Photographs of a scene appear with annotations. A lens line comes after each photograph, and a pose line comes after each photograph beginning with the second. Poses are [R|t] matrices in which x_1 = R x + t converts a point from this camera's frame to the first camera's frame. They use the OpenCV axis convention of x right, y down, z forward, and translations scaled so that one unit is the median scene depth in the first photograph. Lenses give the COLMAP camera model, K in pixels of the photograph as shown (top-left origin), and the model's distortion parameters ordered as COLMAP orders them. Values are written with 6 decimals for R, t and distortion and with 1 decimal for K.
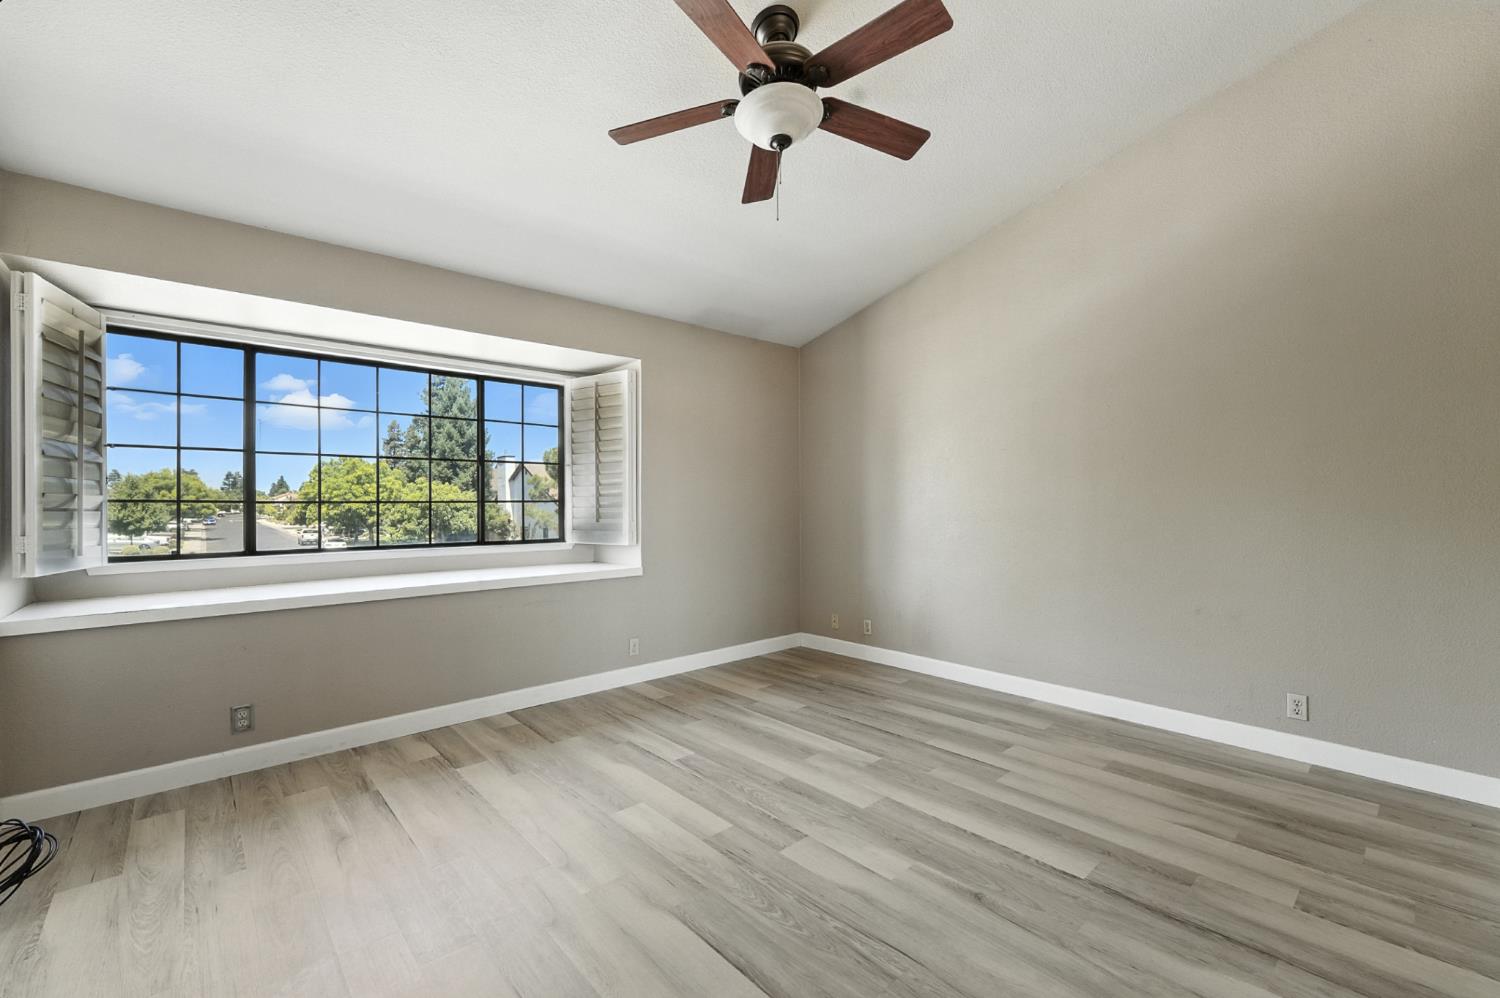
lens RADIAL K [[612.1, 0, 748.1], [0, 612.1, 505.2], [0, 0, 1]] dist [-0.000761, -0.000201]
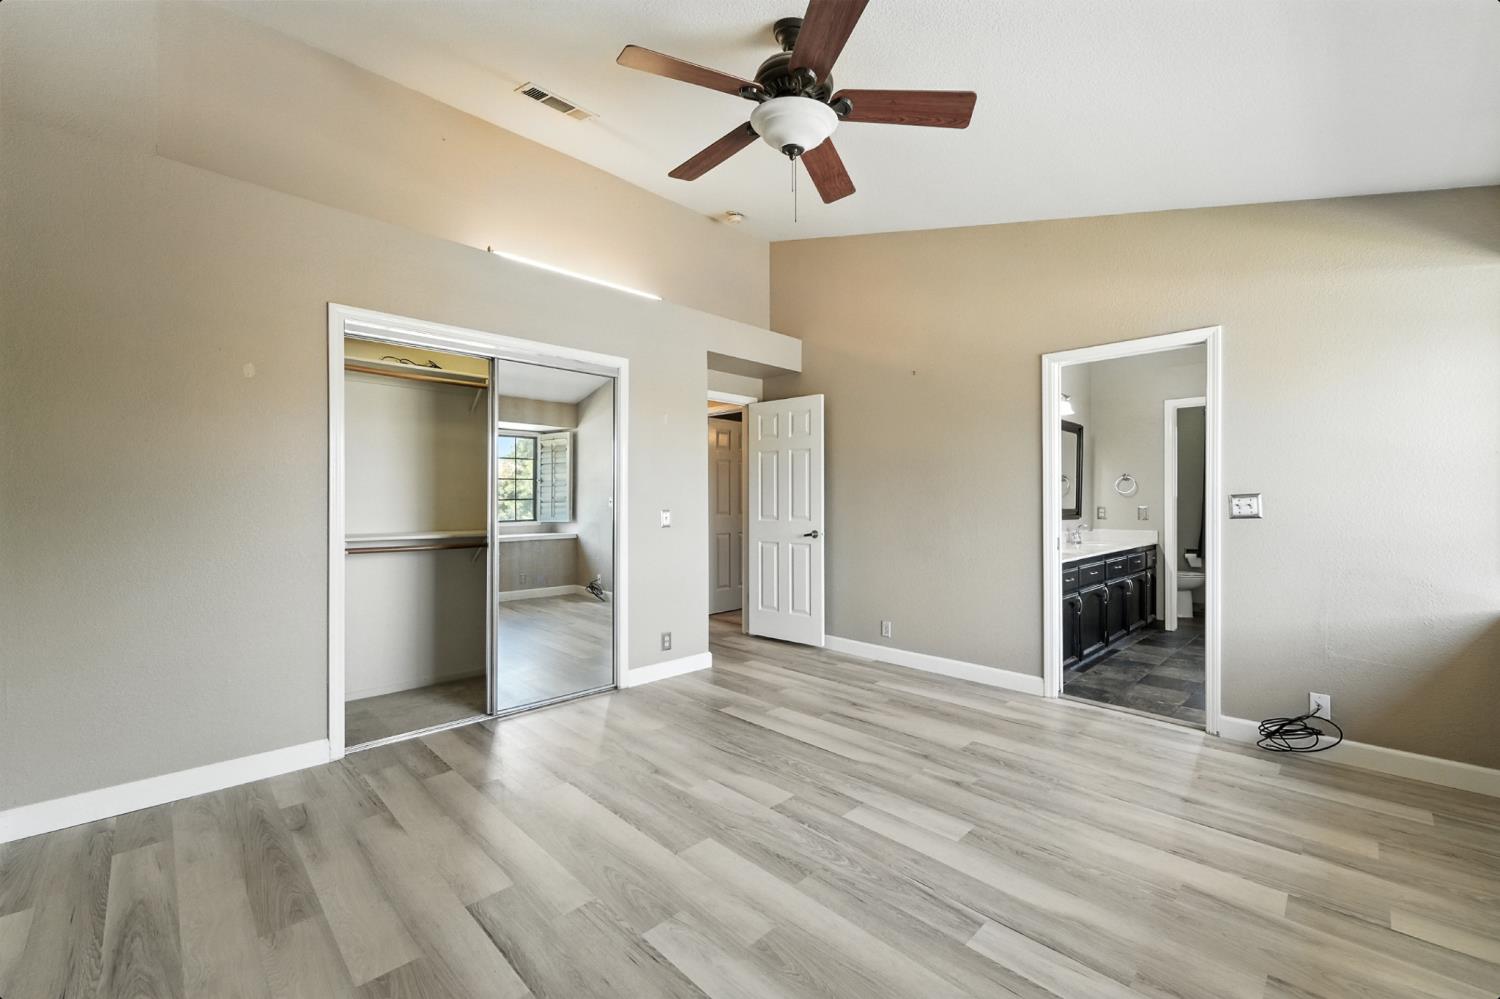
lens RADIAL K [[612.1, 0, 748.1], [0, 612.1, 505.7], [0, 0, 1]] dist [-0.000761, -0.000201]
pose [[-0.998773, 0.007157, -0.049012, 0.146209], [0.006614, 0.999915, 0.011216, -0.008356], [0.049088, 0.010878, -0.998735, 1.628710]]
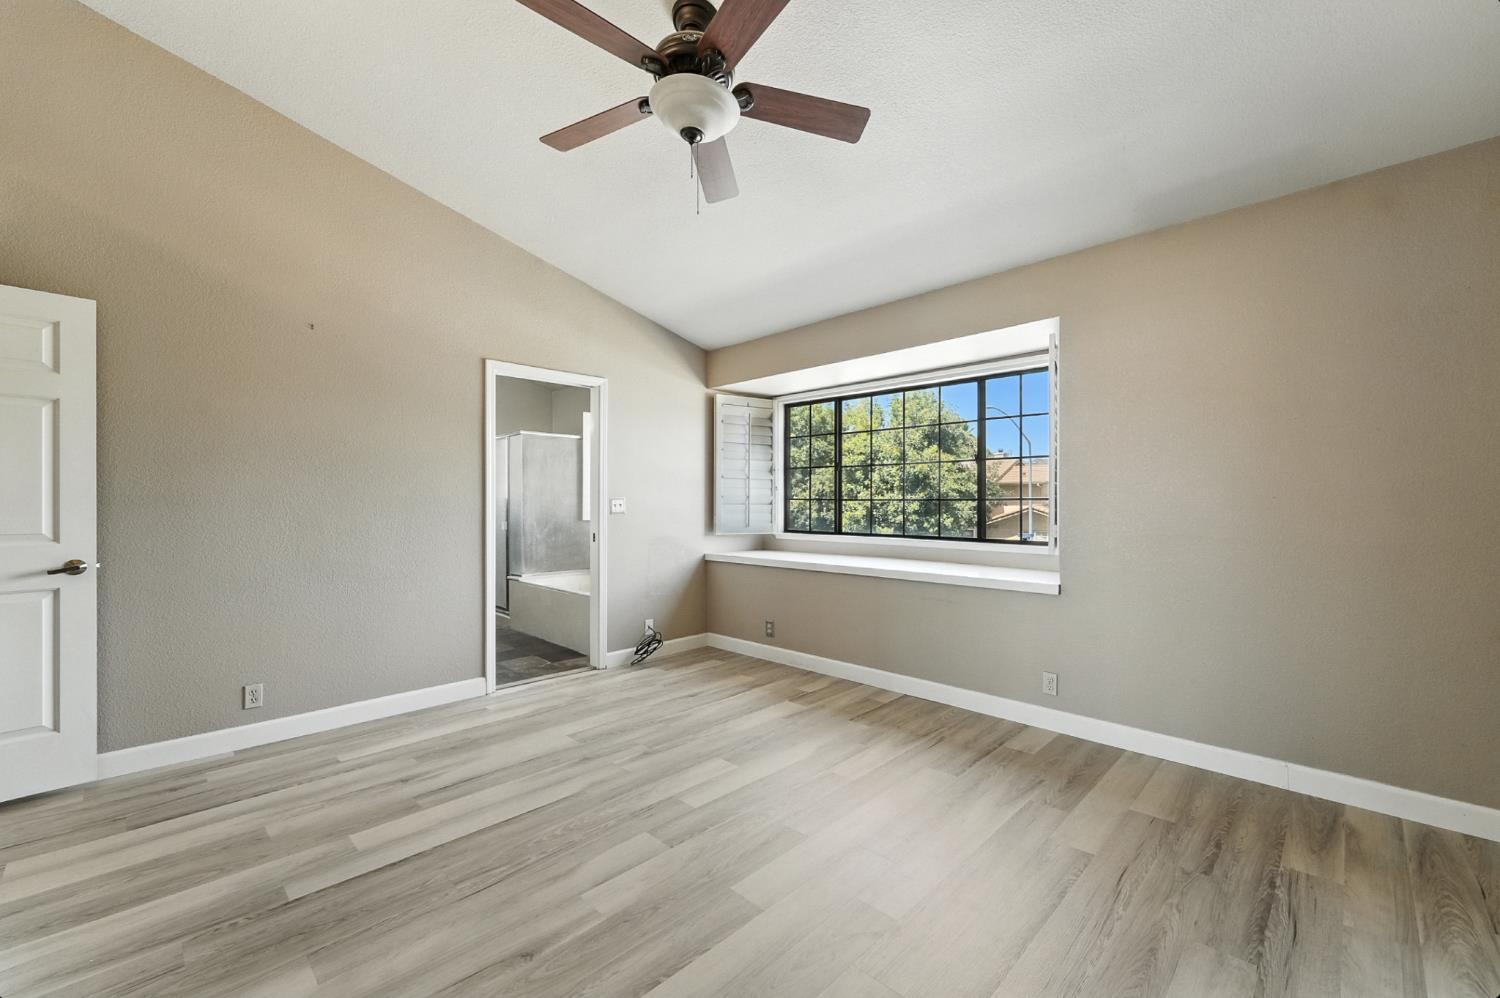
lens RADIAL K [[609.9, 0, 759.5], [0, 609.9, 502.9], [0, 0, 1]] dist [0.000202, -0.000064]
pose [[0.074912, 0.007960, -0.997158, 0.834831], [-0.001812, 0.999968, 0.007847, -0.010254], [0.997188, 0.001219, 0.074924, 0.834508]]
